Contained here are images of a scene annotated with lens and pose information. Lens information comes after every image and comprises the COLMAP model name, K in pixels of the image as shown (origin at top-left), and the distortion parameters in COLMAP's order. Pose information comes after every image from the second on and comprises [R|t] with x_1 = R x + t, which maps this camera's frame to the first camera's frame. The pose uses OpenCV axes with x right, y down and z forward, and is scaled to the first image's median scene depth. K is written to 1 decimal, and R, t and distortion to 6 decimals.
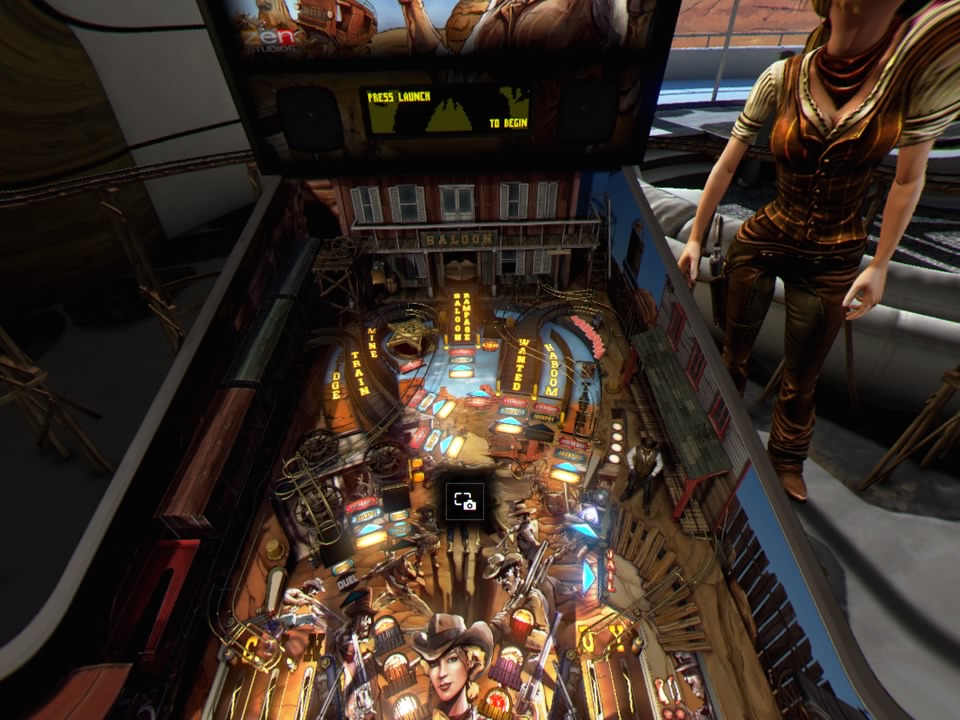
lens RADIAL K [[480.6, 0, 480.0], [0, 480.6, 360.0], [0, 0, 1]] dist [-0.000200, 0.001157]
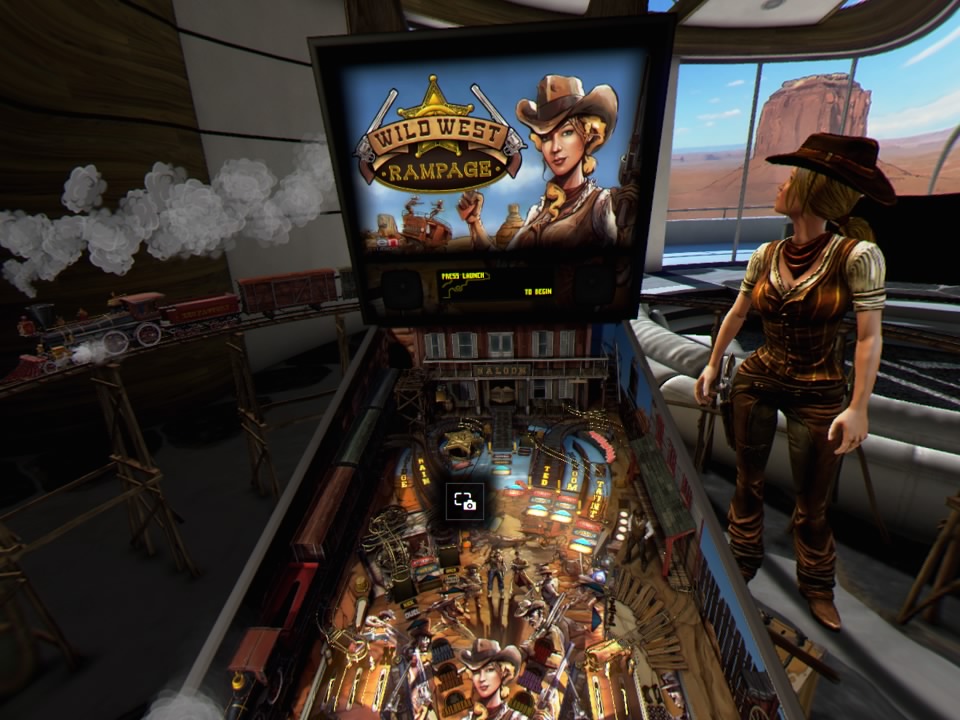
lens RADIAL K [[480.6, 0, 480.0], [0, 480.6, 360.0], [0, 0, 1]] dist [-0.000200, 0.001157]
pose [[0.996259, 0.011447, -0.085658, 0.012221], [-0.035407, 0.958242, -0.283759, 0.114454], [0.078833, 0.285730, 0.955062, -0.325731]]
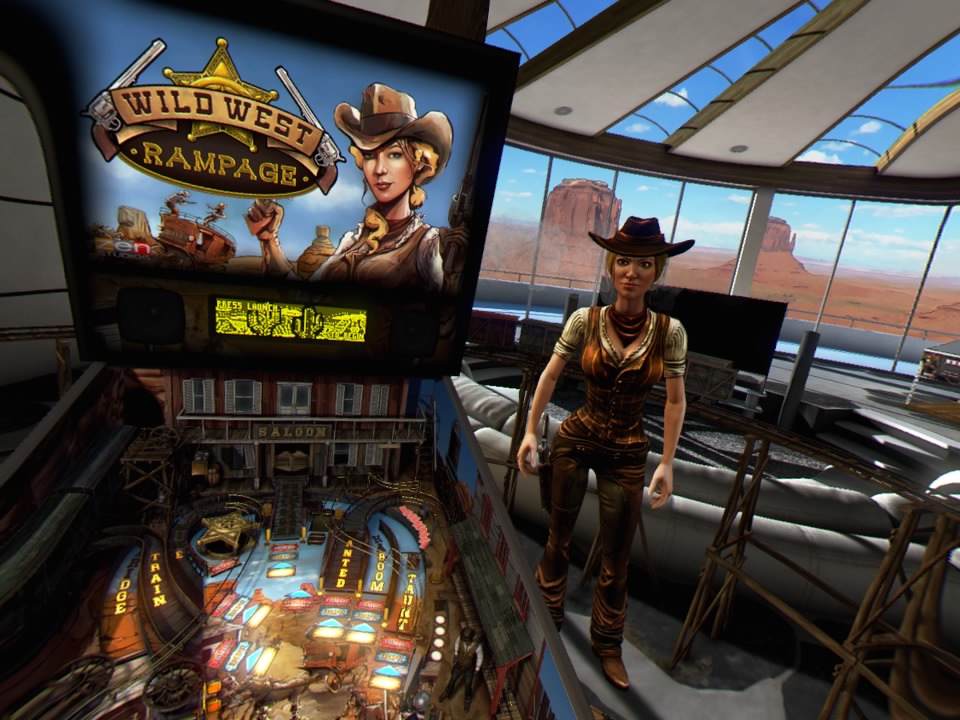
lens RADIAL K [[480.6, 0, 480.0], [0, 480.6, 360.0], [0, 0, 1]] dist [-0.000200, 0.001157]
pose [[0.948988, 0.075460, 0.306150, 0.012042], [0.043707, 0.930087, -0.364729, 0.001996], [-0.312269, 0.359505, 0.879343, -0.109924]]
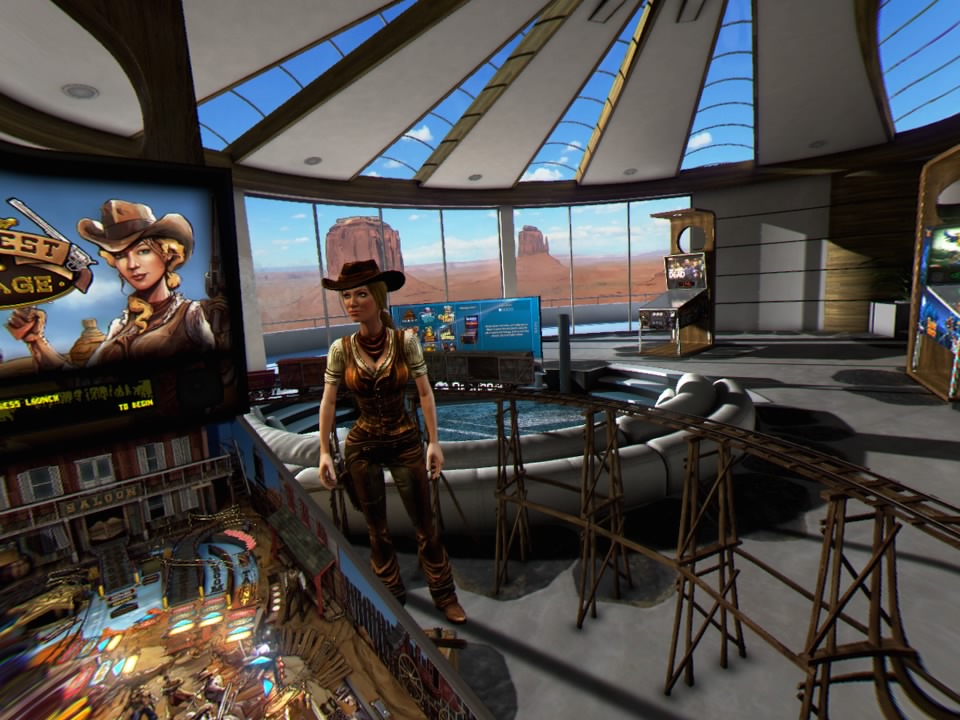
lens RADIAL K [[480.6, 0, 480.0], [0, 480.6, 360.0], [0, 0, 1]] dist [-0.000200, 0.001157]
pose [[0.764774, -0.125222, 0.632012, -0.042116], [0.416283, 0.844731, -0.336360, 0.270759], [-0.491761, 0.520336, 0.698156, -0.510416]]
